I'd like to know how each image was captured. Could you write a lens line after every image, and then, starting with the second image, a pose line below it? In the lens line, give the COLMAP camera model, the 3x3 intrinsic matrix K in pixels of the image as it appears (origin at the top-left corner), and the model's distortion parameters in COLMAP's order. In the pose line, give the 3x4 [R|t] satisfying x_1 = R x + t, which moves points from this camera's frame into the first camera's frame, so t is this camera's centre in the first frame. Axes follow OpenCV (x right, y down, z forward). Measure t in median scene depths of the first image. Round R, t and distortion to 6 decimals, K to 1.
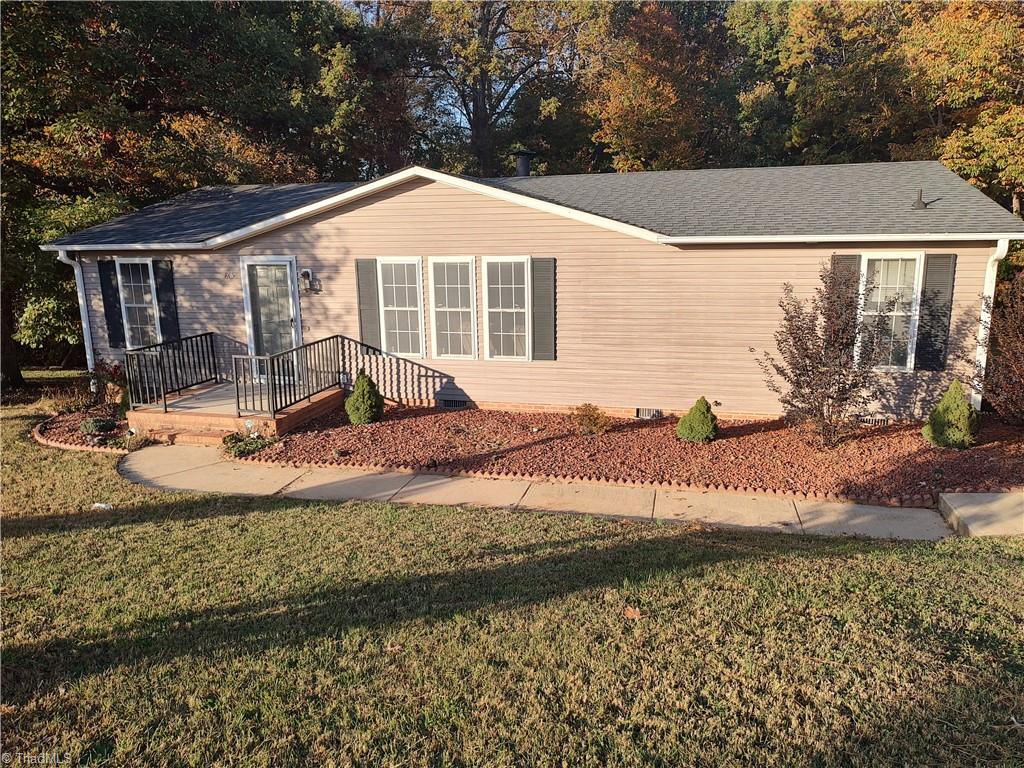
lens RADIAL K [[733.6, 0, 516.7], [0, 733.6, 382.1], [0, 0, 1]] dist [0.007845, -0.012378]
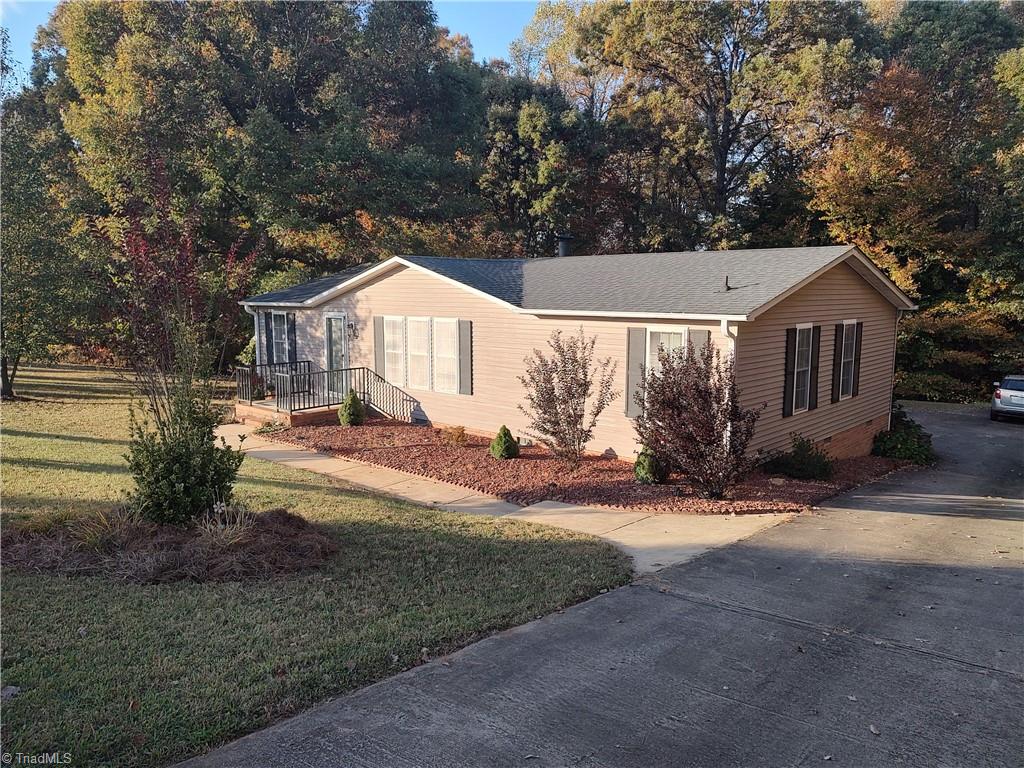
lens RADIAL K [[733.6, 0, 516.7], [0, 733.6, 382.1], [0, 0, 1]] dist [0.007845, -0.012378]
pose [[0.885951, 0.075852, -0.457534, 0.701730], [-0.110327, 0.992684, -0.049061, 0.003299], [0.450465, 0.093944, 0.887838, -0.163130]]
